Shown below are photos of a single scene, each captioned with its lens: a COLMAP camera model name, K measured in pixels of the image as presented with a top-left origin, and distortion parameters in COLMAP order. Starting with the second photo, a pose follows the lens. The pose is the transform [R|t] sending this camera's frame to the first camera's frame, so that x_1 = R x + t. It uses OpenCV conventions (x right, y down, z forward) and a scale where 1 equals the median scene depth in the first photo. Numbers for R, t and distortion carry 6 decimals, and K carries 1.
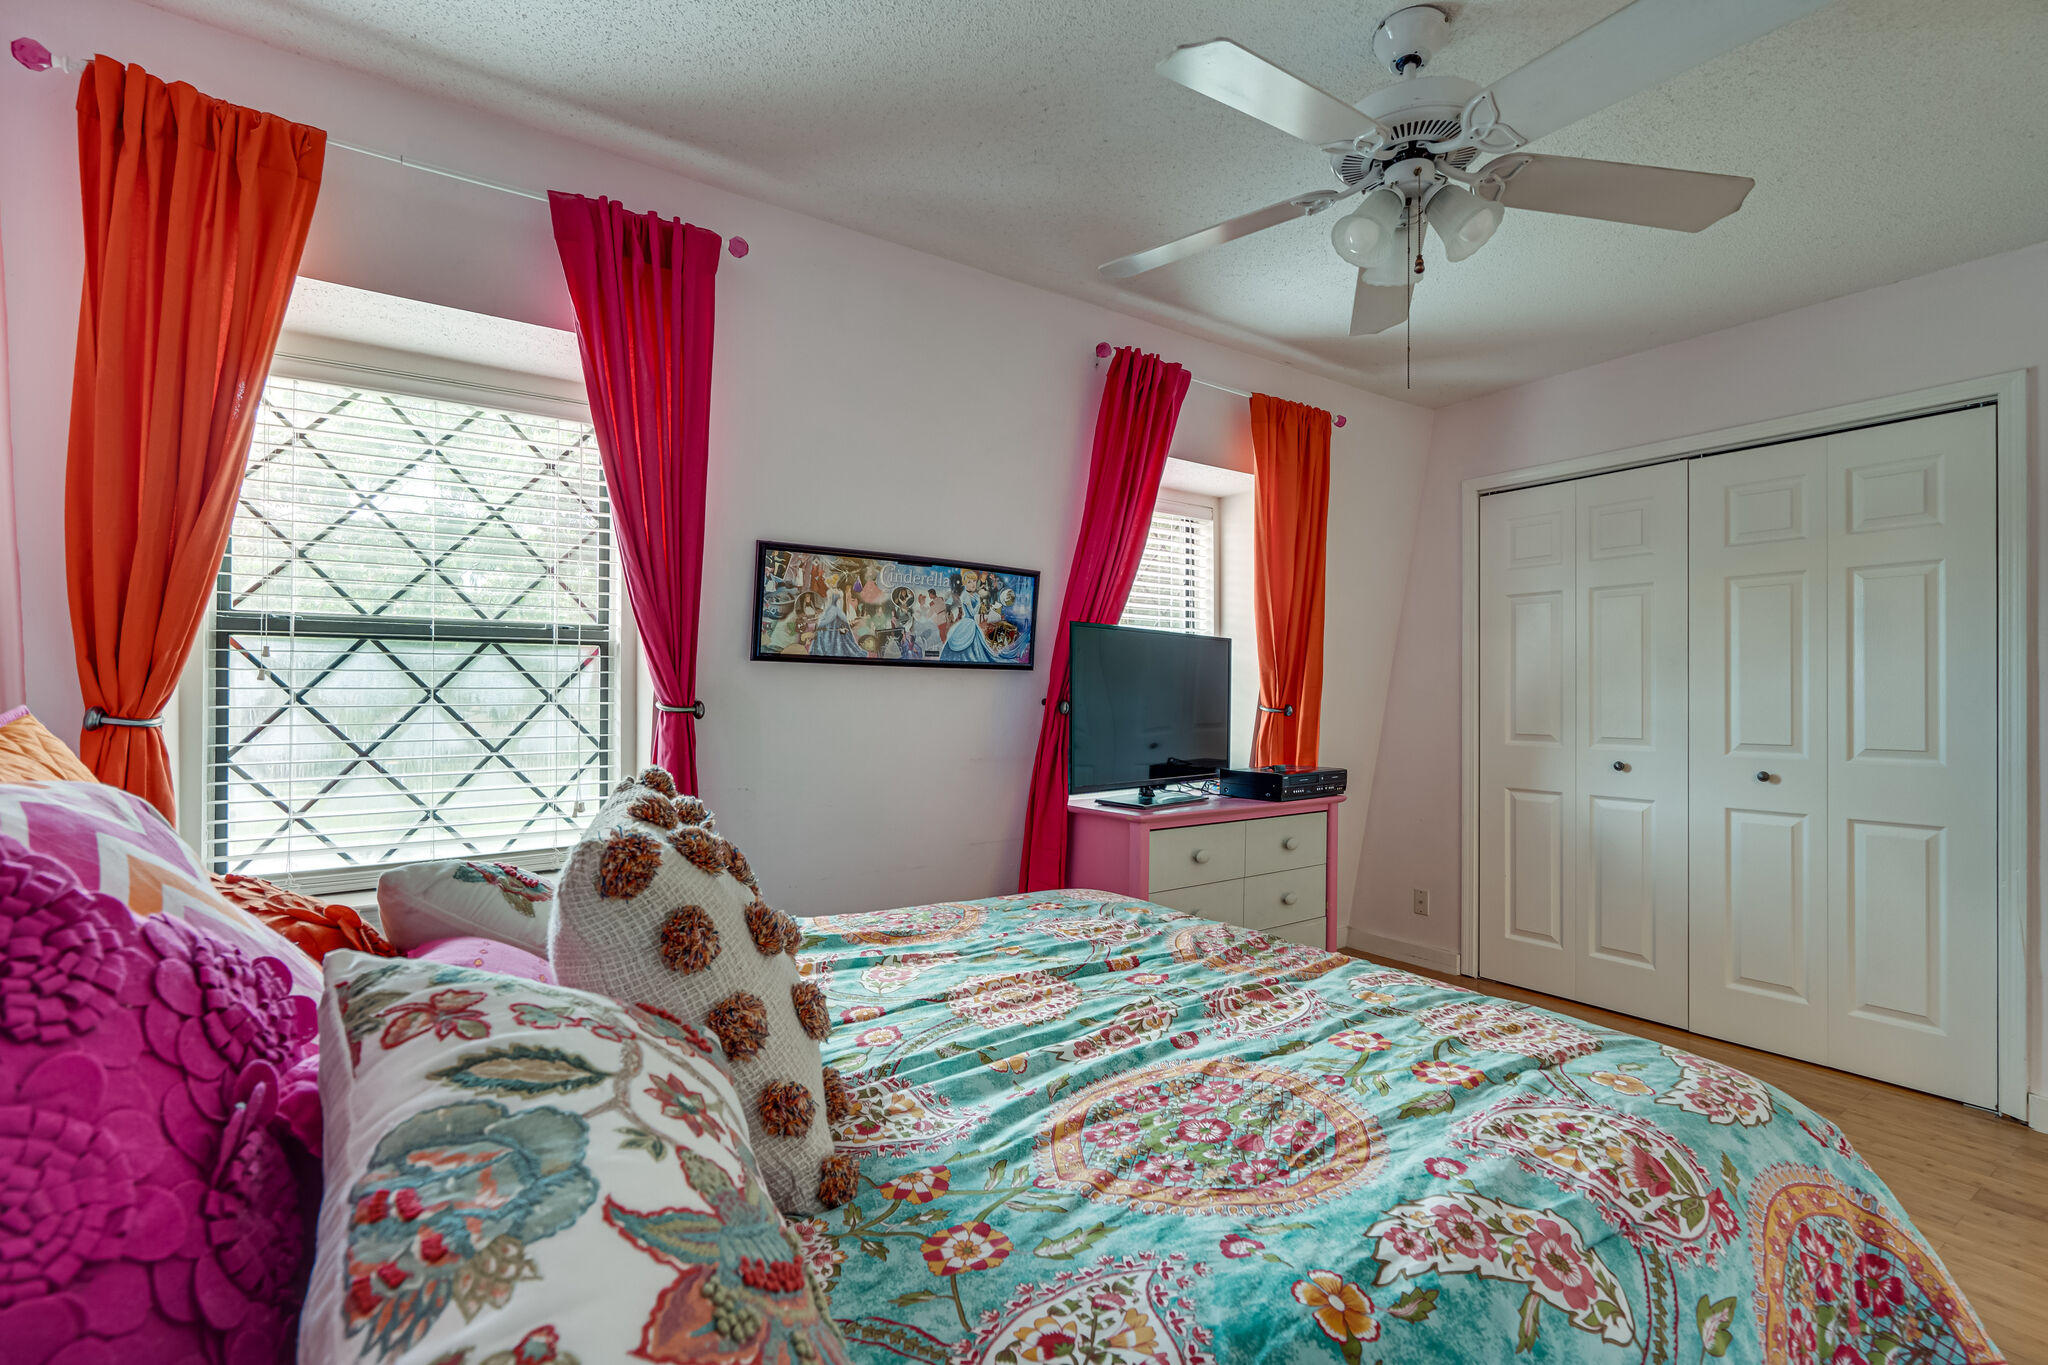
lens RADIAL K [[937.0, 0, 1012.2], [0, 937.0, 688.8], [0, 0, 1]] dist [-0.001225, 0.001087]
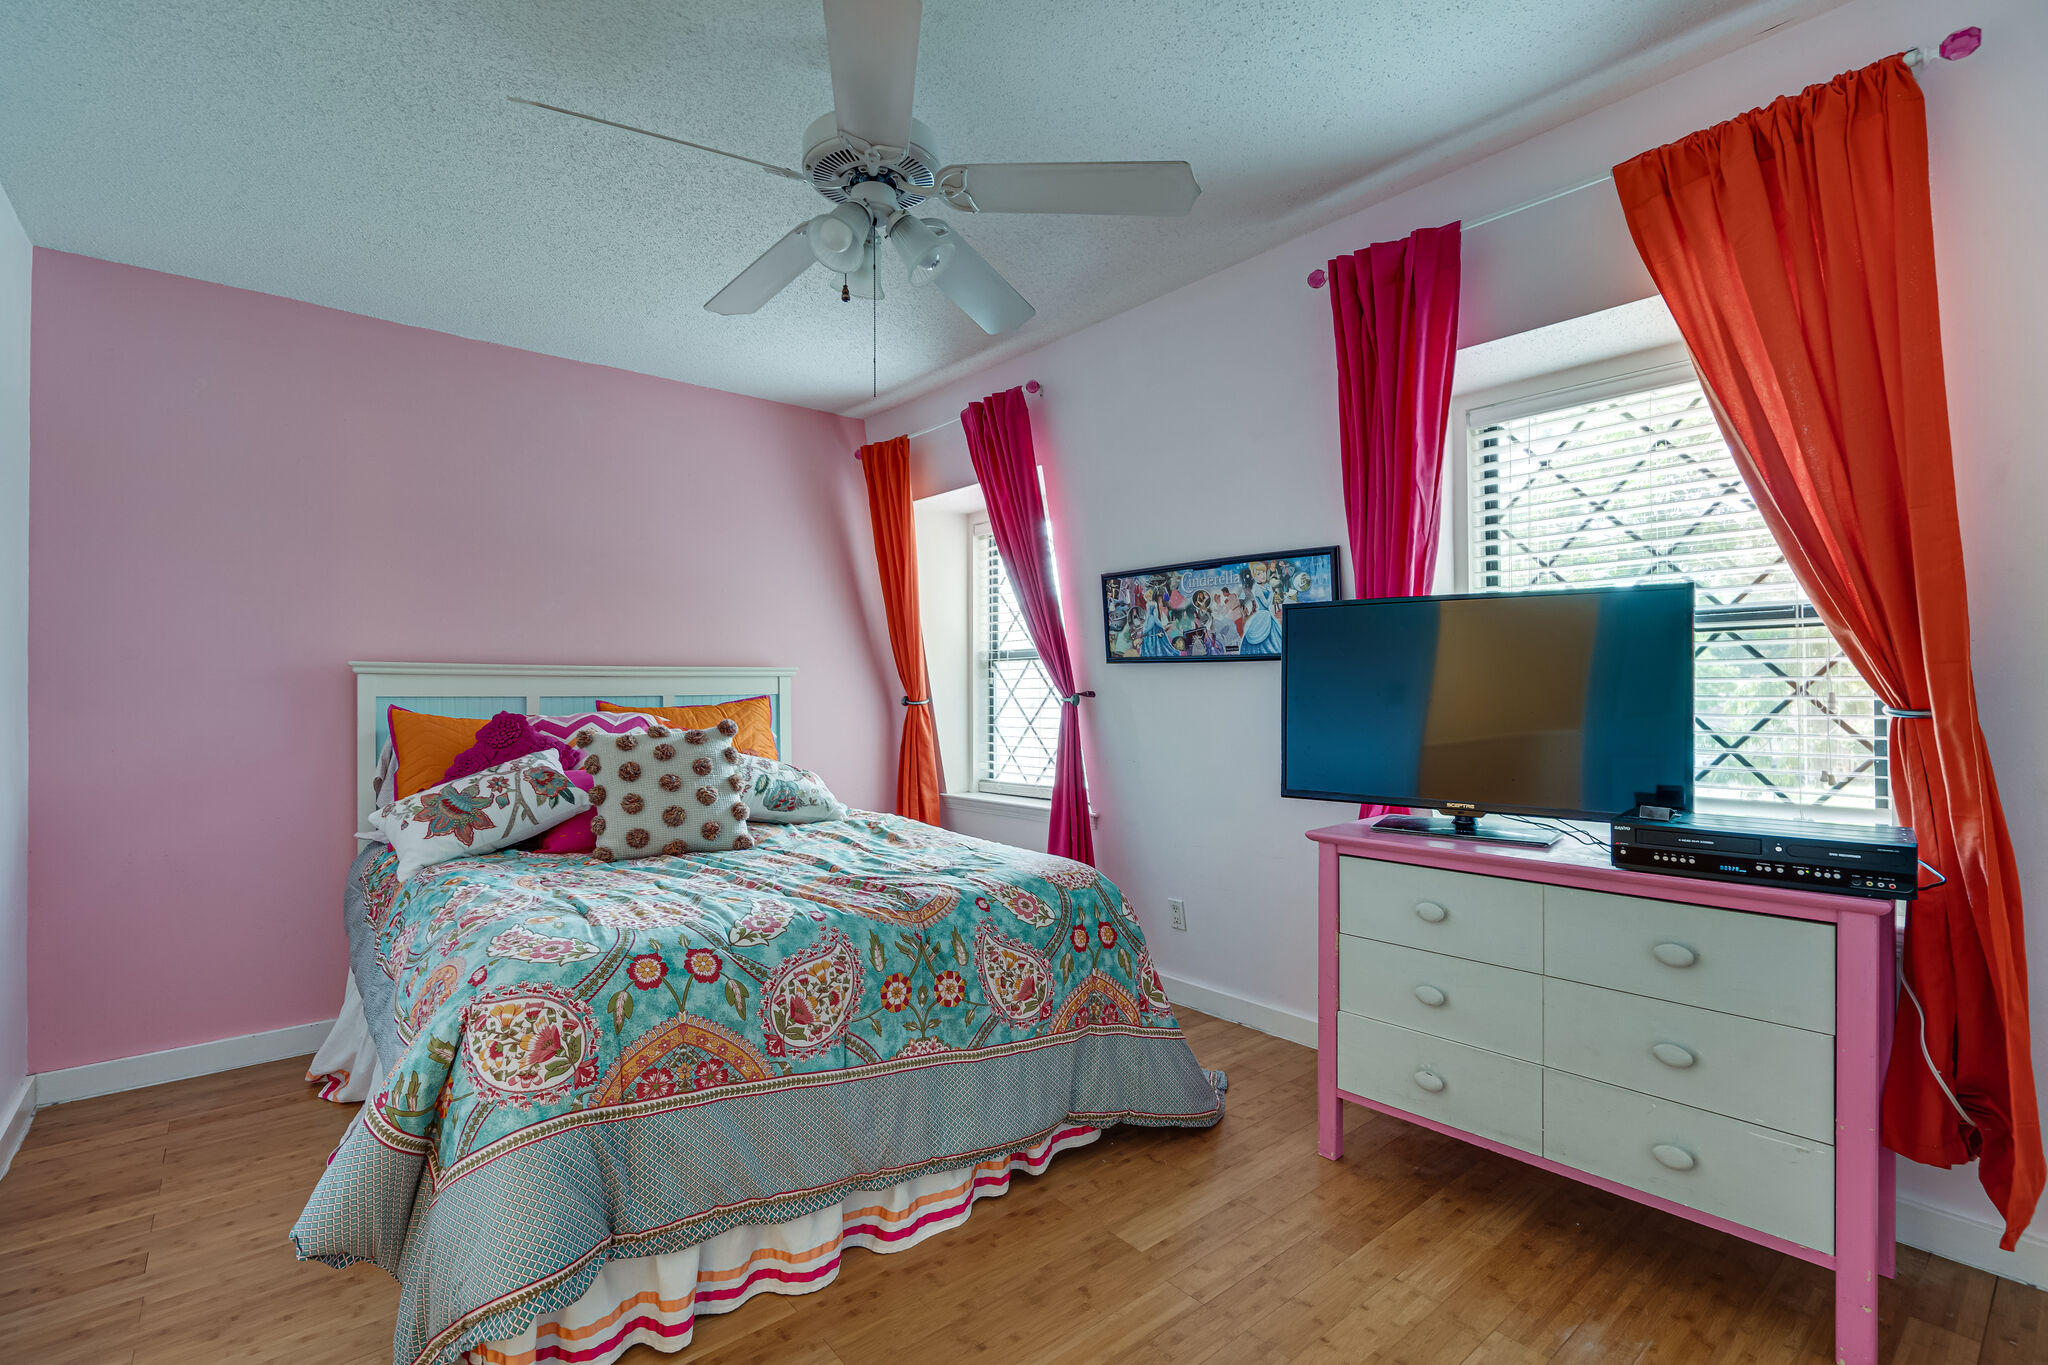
lens RADIAL K [[937.0, 0, 1012.2], [0, 937.0, 688.8], [0, 0, 1]] dist [-0.001225, 0.001087]
pose [[0.100752, -0.006092, -0.994893, 0.924863], [0.012694, 0.999908, -0.004838, 0.009297], [0.994831, -0.012142, 0.100820, 0.646898]]
